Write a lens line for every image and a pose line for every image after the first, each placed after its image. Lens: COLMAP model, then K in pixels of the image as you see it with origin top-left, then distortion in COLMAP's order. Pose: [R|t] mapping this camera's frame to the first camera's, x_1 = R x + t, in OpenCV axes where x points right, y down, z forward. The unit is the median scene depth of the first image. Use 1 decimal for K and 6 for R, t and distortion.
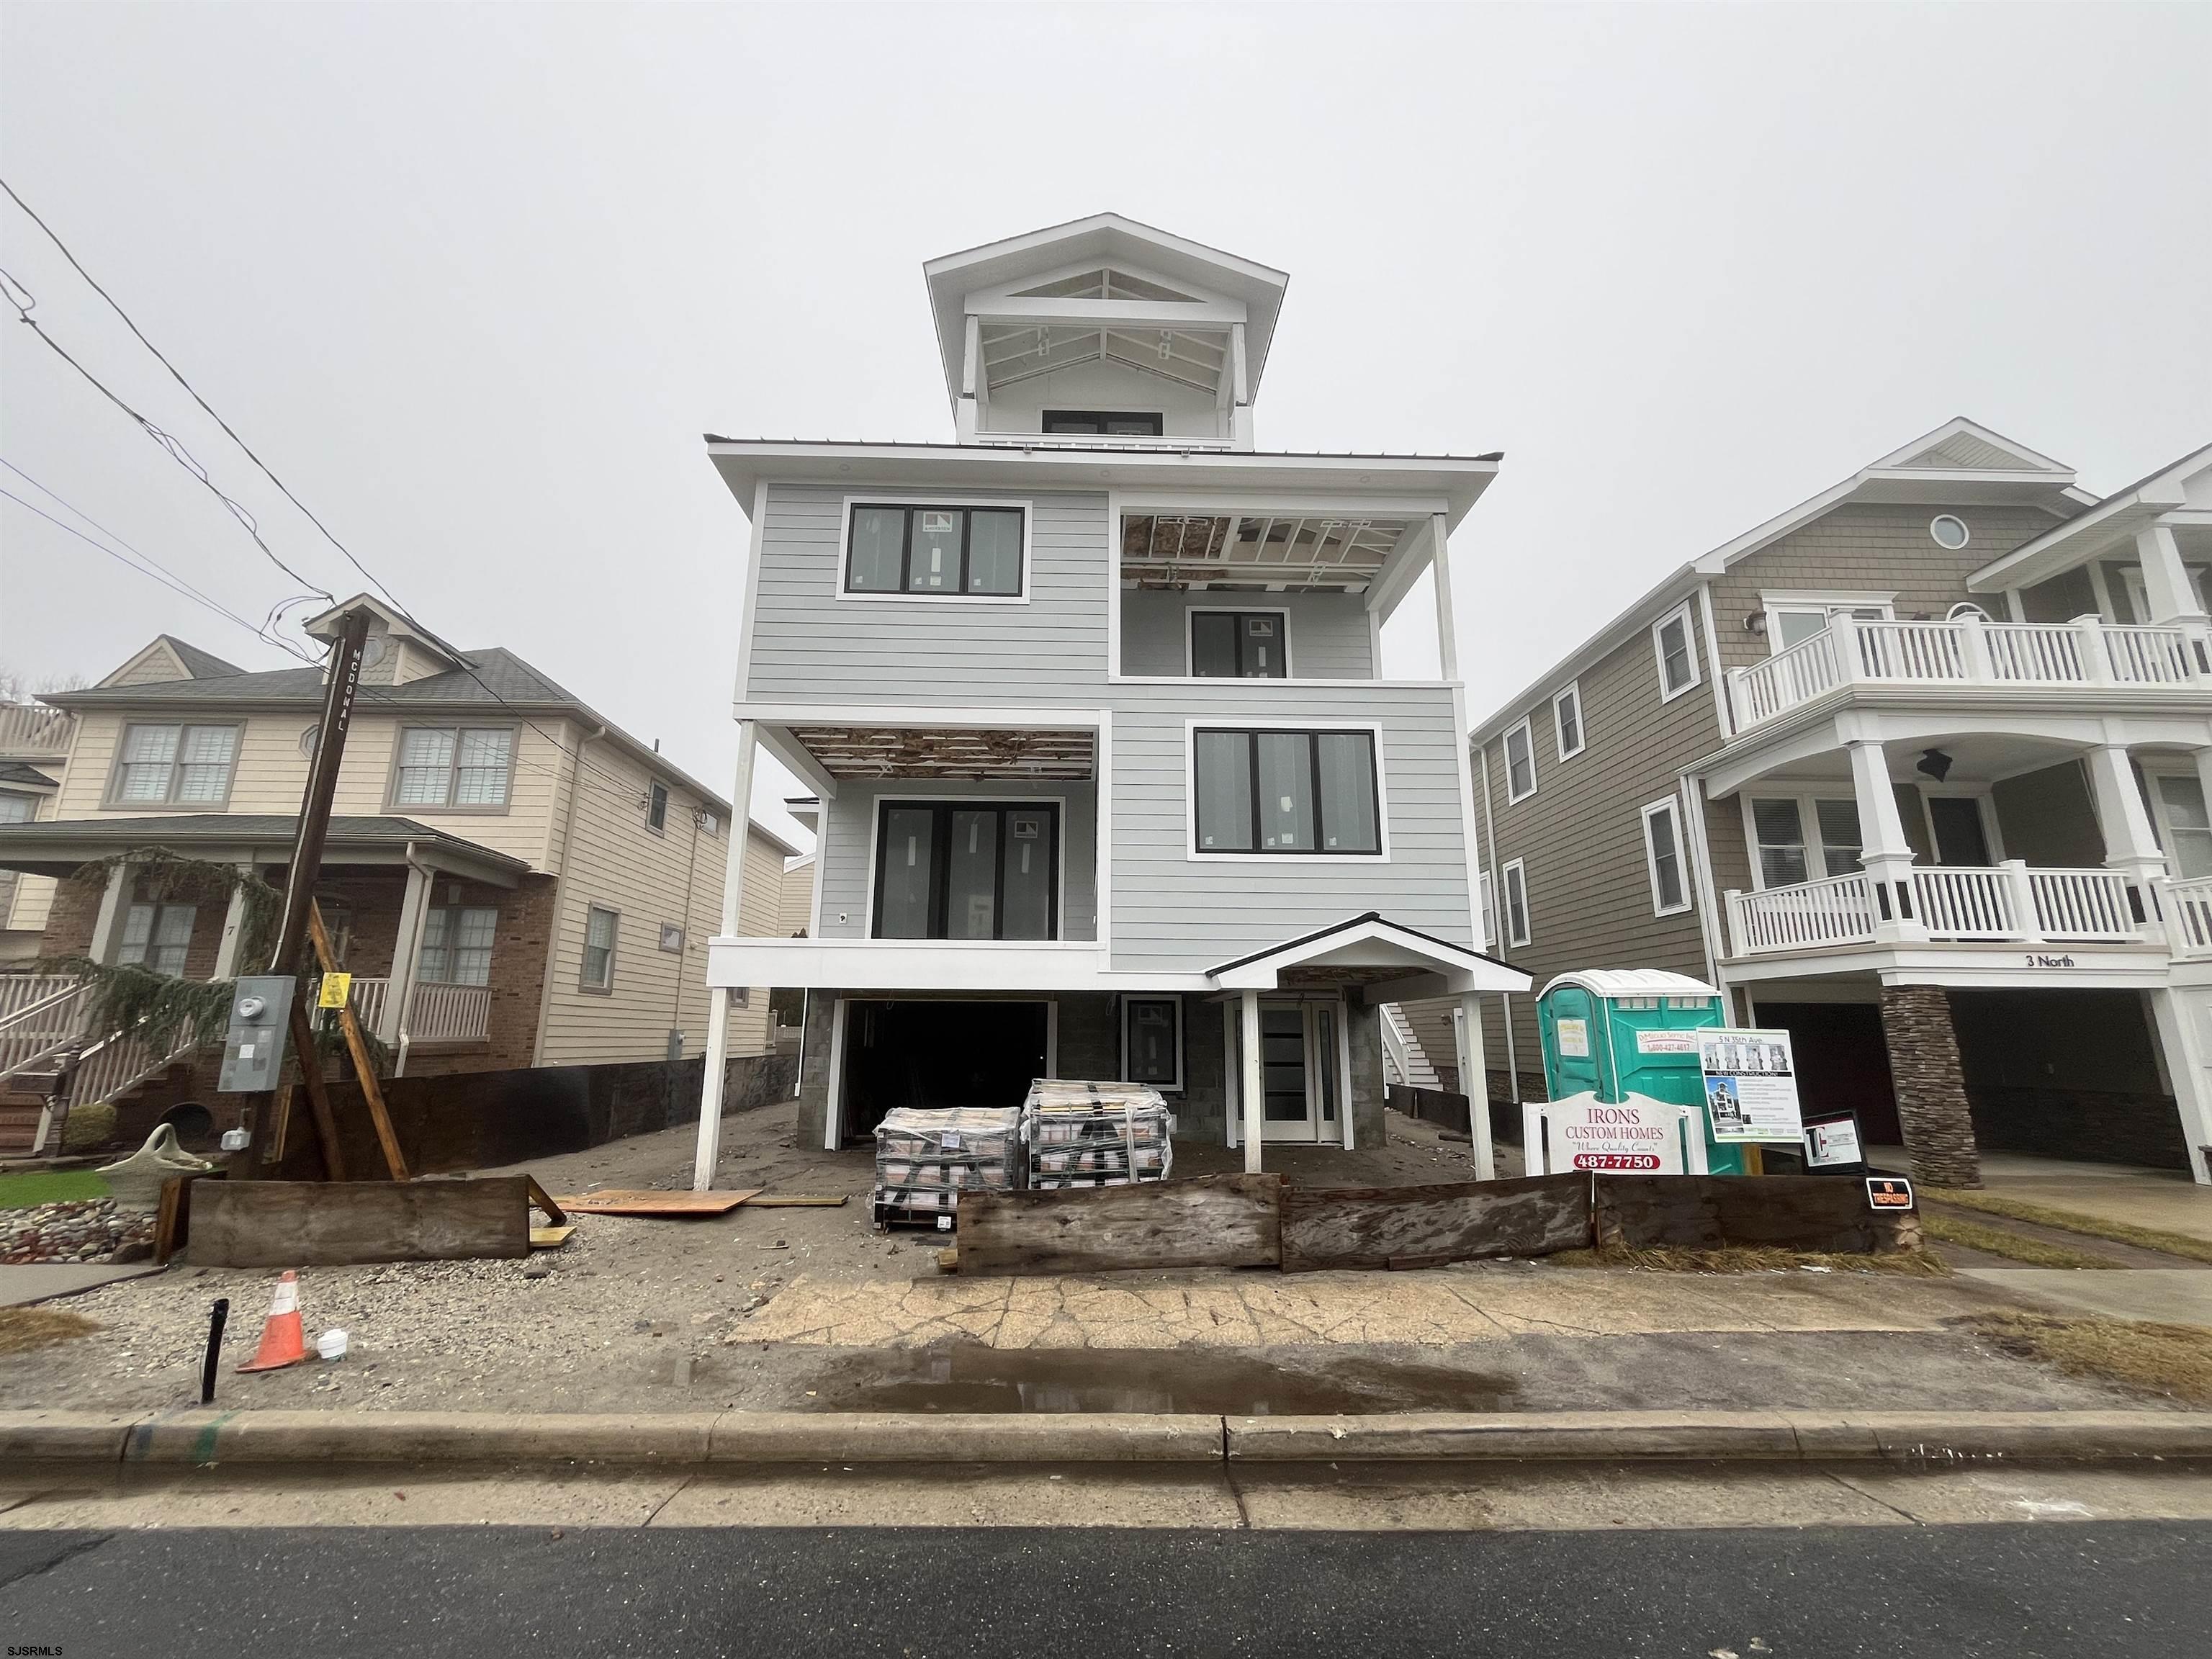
lens RADIAL K [[895.3, 0, 1098.5], [0, 895.3, 836.1], [0, 0, 1]] dist [-0.003252, 0.000273]
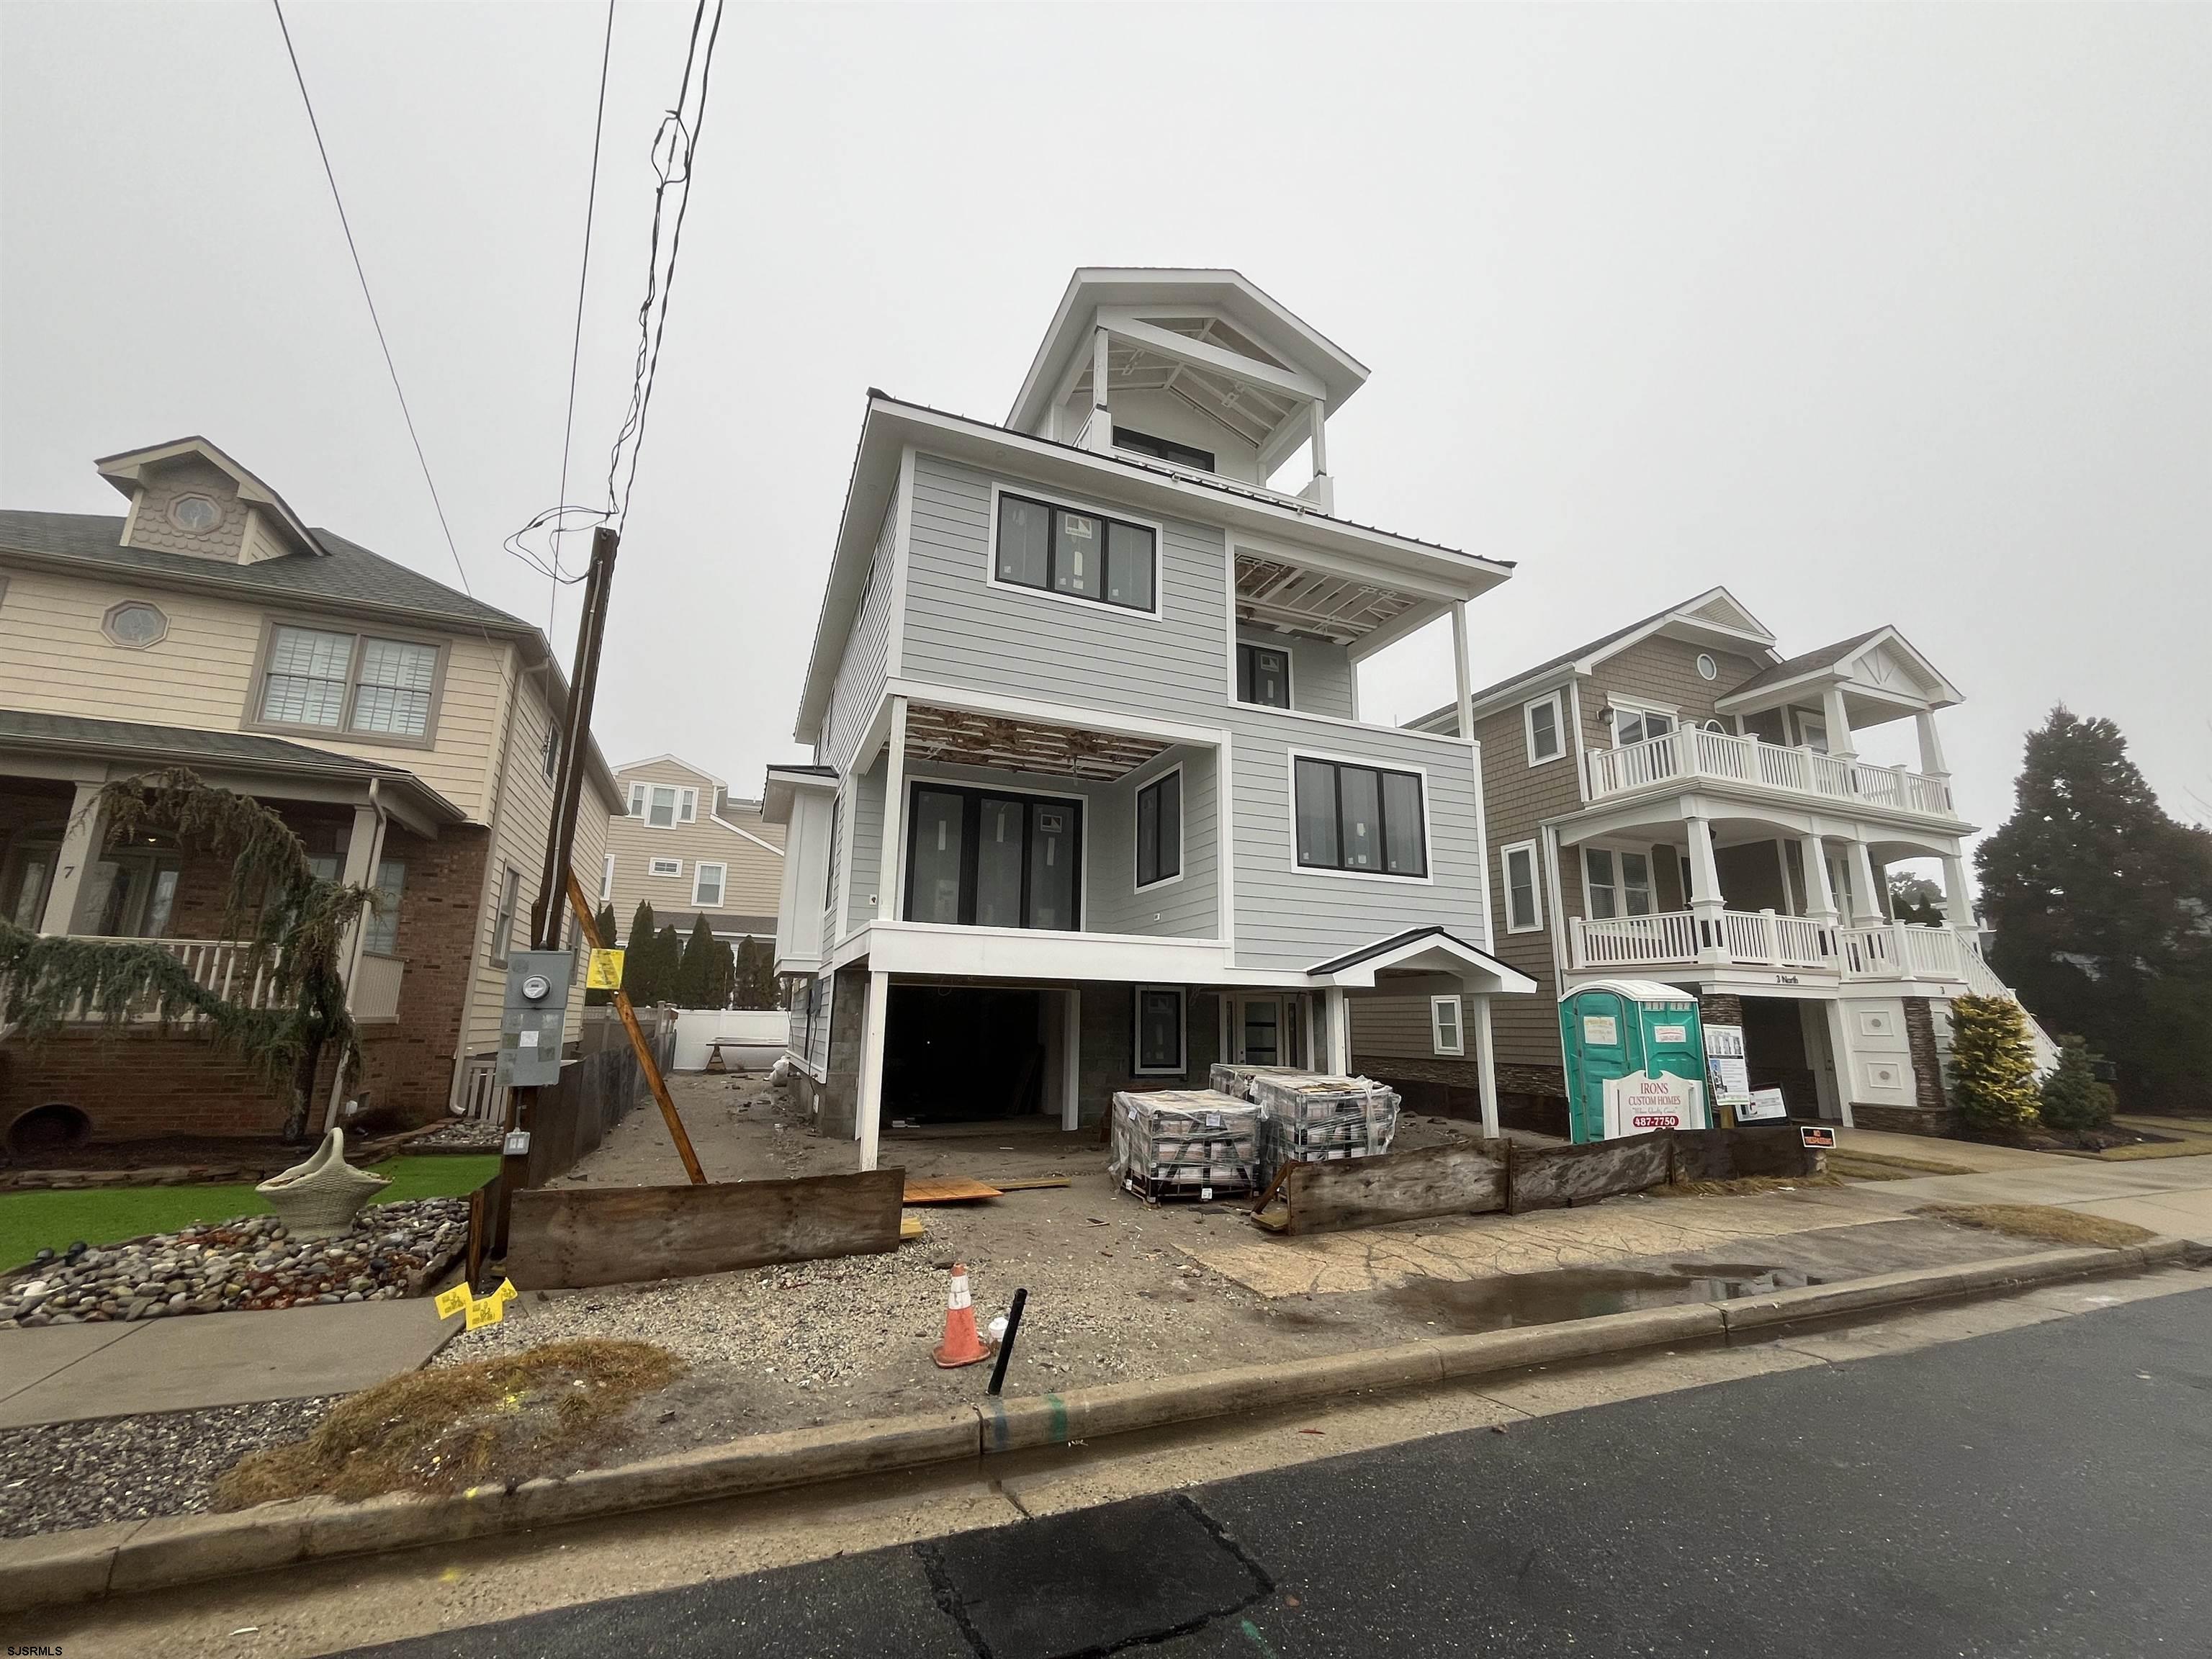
lens RADIAL K [[895.3, 0, 1098.7], [0, 895.3, 835.8], [0, 0, 1]] dist [-0.003252, 0.000273]
pose [[0.935237, 0.080799, 0.344680, -0.508017], [-0.086929, 0.996212, 0.002339, -0.000513], [-0.343185, -0.032150, 0.938717, 0.014366]]
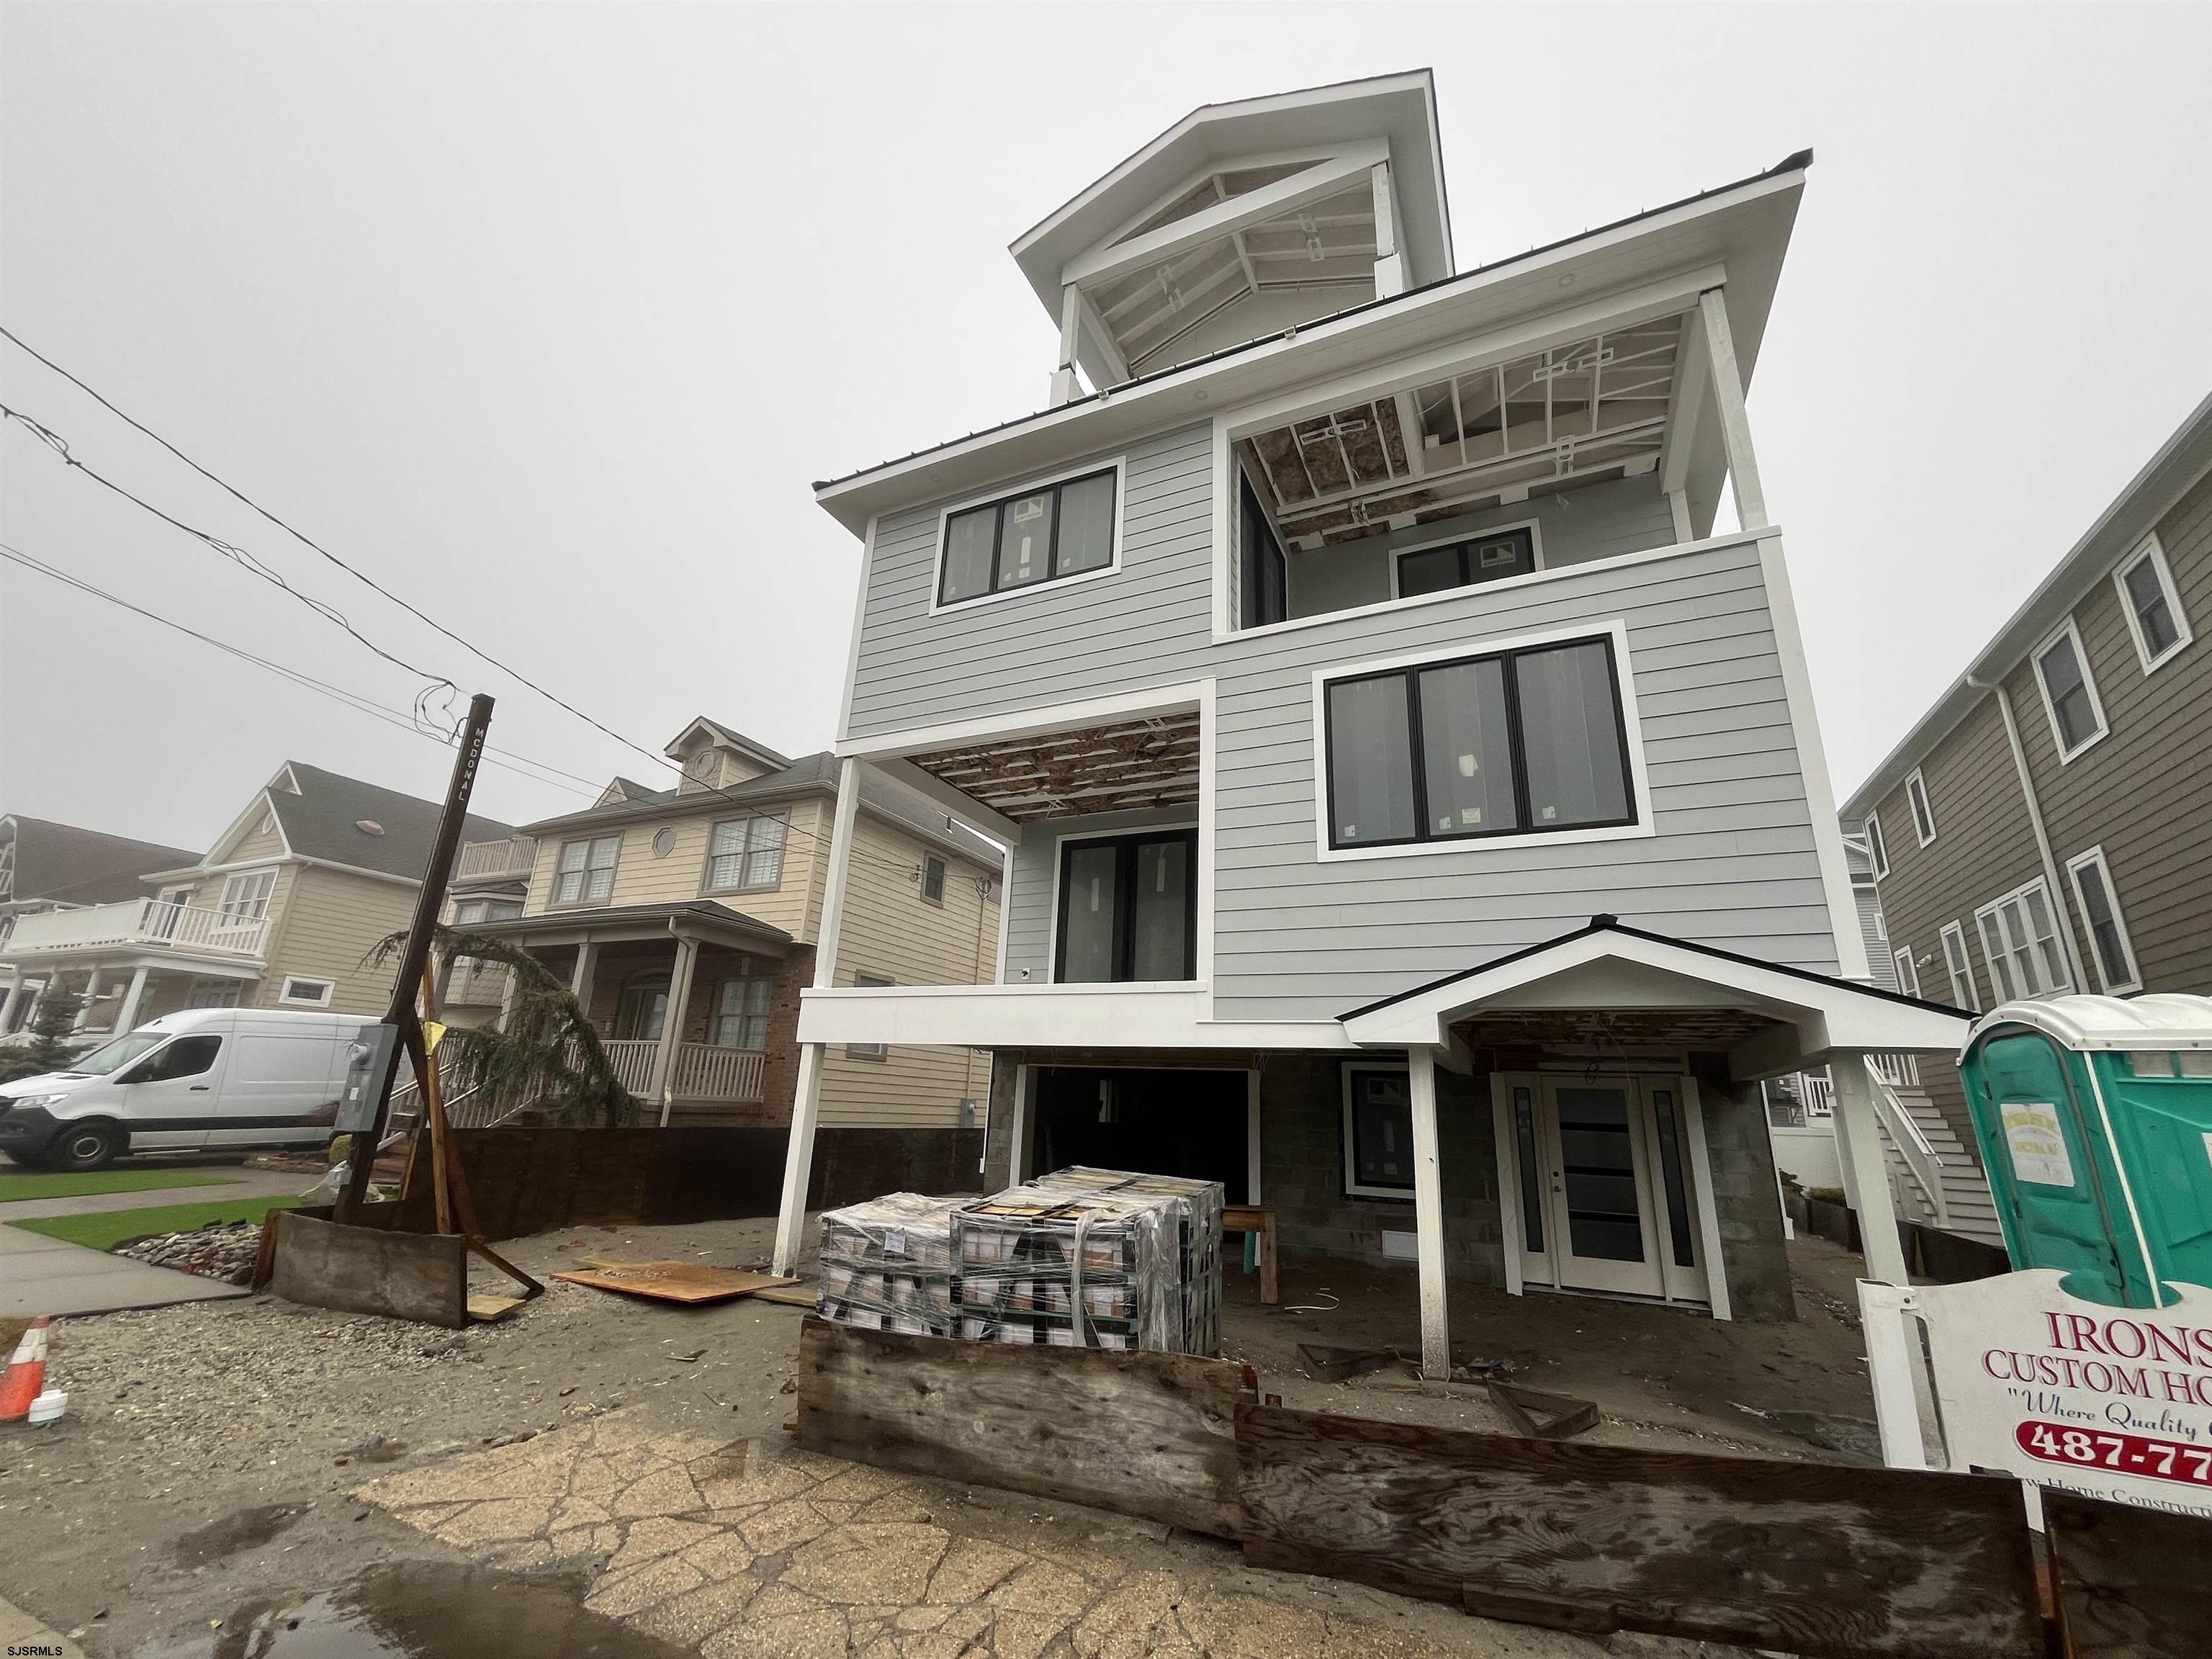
lens RADIAL K [[895.3, 0, 1099.2], [0, 895.3, 836.7], [0, 0, 1]] dist [-0.003252, 0.000273]
pose [[0.889608, -0.102755, -0.445016, 0.252038], [0.063229, 0.992689, -0.102816, 0.066498], [0.452327, 0.063328, 0.889601, 0.282492]]
